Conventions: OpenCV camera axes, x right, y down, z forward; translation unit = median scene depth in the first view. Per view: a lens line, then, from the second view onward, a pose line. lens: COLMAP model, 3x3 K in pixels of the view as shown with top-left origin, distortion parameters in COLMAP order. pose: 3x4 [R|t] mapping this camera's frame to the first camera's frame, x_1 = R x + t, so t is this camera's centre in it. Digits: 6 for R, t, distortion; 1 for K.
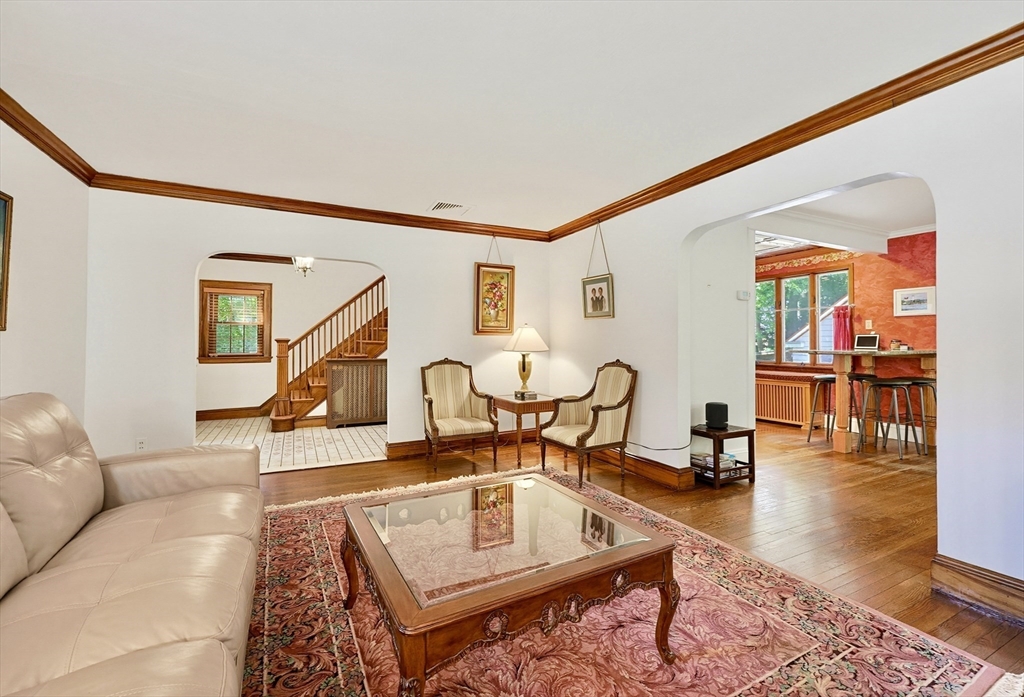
lens RADIAL K [[468.4, 0, 512.7], [0, 468.4, 341.5], [0, 0, 1]] dist [-0.007487, 0.000087]
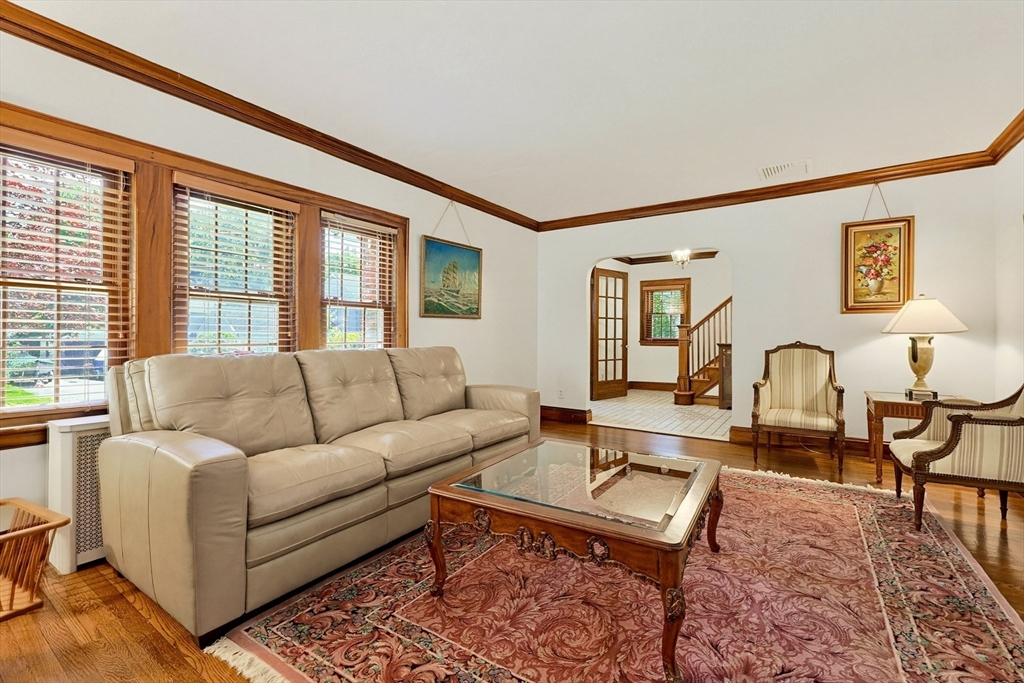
lens RADIAL K [[436.7, 0, 507.1], [0, 436.7, 338.4], [0, 0, 1]] dist [-0.004213, 0.000643]
pose [[0.469749, 0.008050, -0.882763, 0.313079], [-0.001287, 0.999964, 0.008434, 0.023514], [0.882799, -0.002826, 0.469743, 0.136893]]
